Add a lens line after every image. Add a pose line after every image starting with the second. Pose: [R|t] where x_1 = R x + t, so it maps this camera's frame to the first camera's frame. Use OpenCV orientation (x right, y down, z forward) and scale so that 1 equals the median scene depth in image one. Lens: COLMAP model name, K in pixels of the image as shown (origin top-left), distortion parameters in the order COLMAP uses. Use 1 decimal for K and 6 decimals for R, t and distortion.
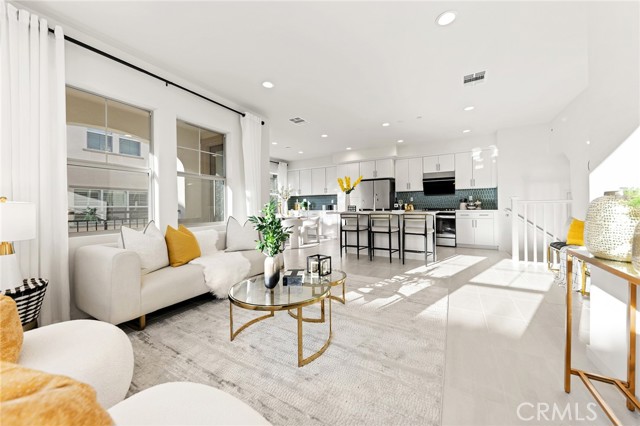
lens RADIAL K [[235.4, 0, 317.0], [0, 235.4, 213.7], [0, 0, 1]] dist [0.008225, -0.002335]
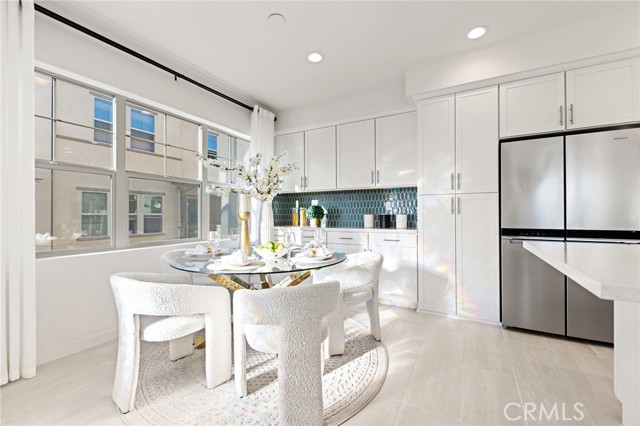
lens RADIAL K [[269.3, 0, 317.8], [0, 269.3, 210.3], [0, 0, 1]] dist [0.014600, -0.000573]
pose [[0.999852, 0.010524, 0.013575, -0.080056], [-0.009903, 0.998938, -0.044992, -0.031073], [-0.014034, 0.044851, 0.998895, 0.726443]]
